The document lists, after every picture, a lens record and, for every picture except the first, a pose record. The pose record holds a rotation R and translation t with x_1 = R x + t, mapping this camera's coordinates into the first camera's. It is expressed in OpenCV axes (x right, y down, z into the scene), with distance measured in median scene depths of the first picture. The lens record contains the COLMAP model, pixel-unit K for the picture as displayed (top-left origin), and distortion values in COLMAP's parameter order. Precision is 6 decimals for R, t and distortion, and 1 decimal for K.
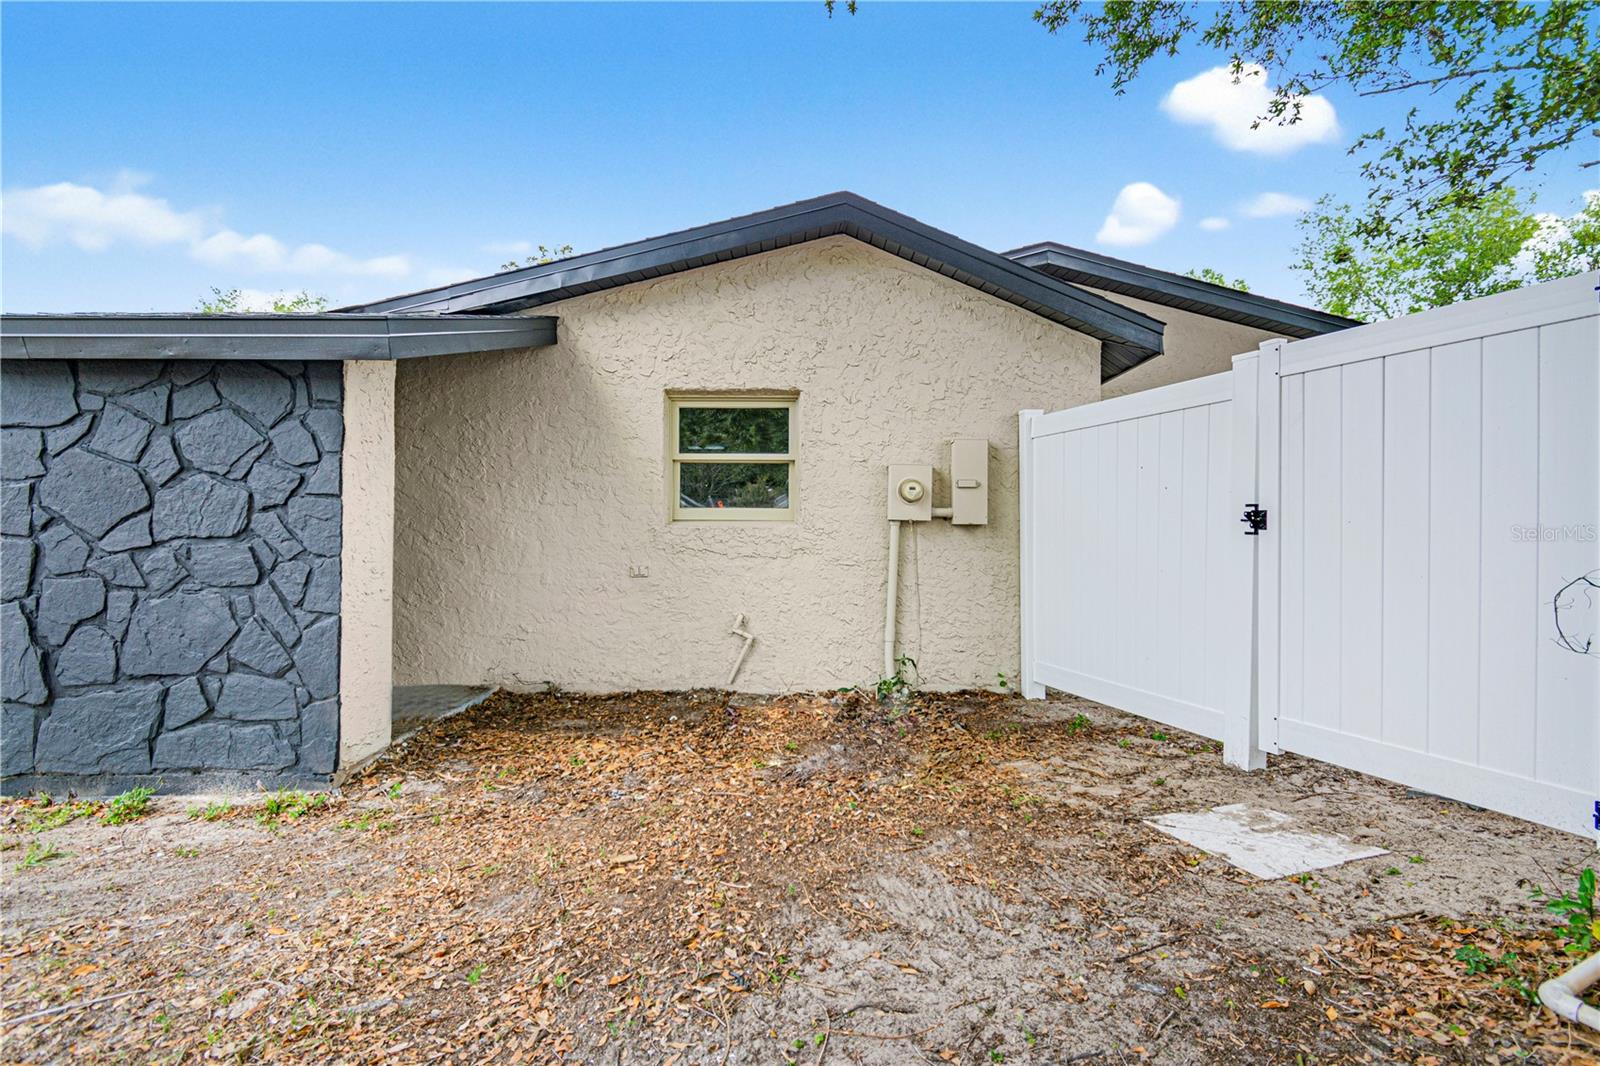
lens RADIAL K [[707.3, 0, 806.1], [0, 707.3, 562.6], [0, 0, 1]] dist [0.001057, 0.000080]
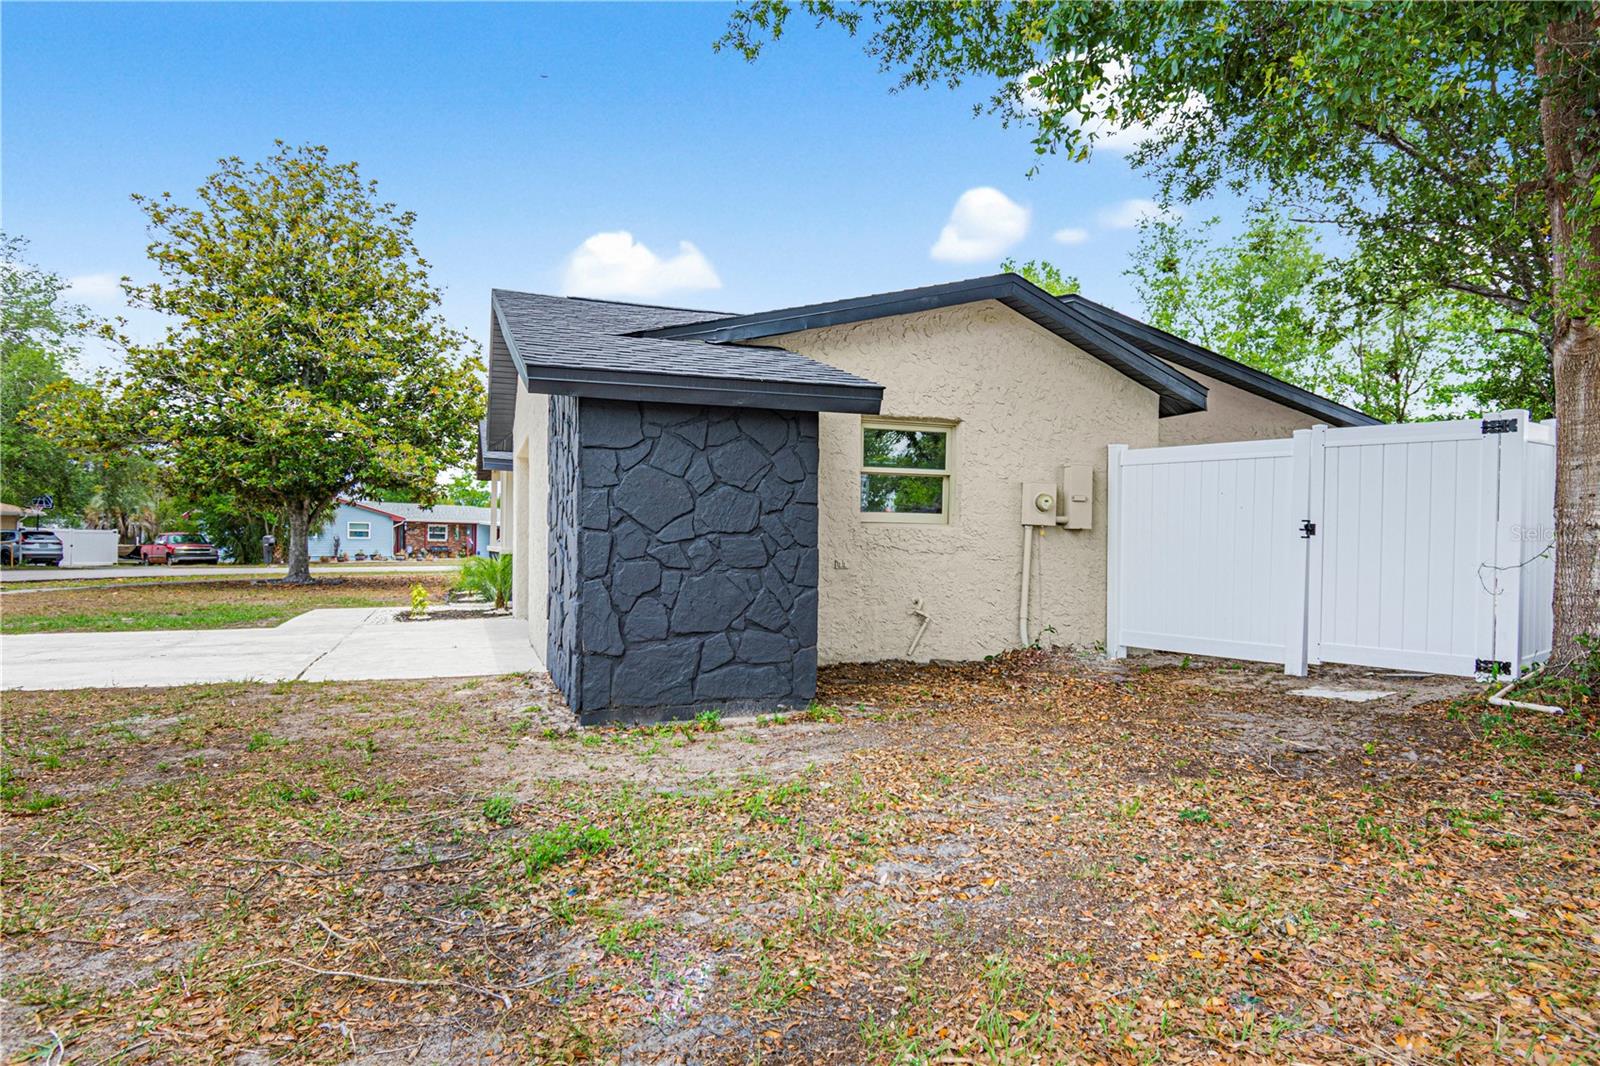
lens RADIAL K [[932.4, 0, 799.1], [0, 932.4, 602.6], [0, 0, 1]] dist [0.002288, 0.000145]
pose [[0.947261, -0.012208, 0.320230, -0.844528], [0.002722, 0.999545, 0.030053, 0.030465], [-0.320451, -0.027596, 0.946863, -0.502393]]
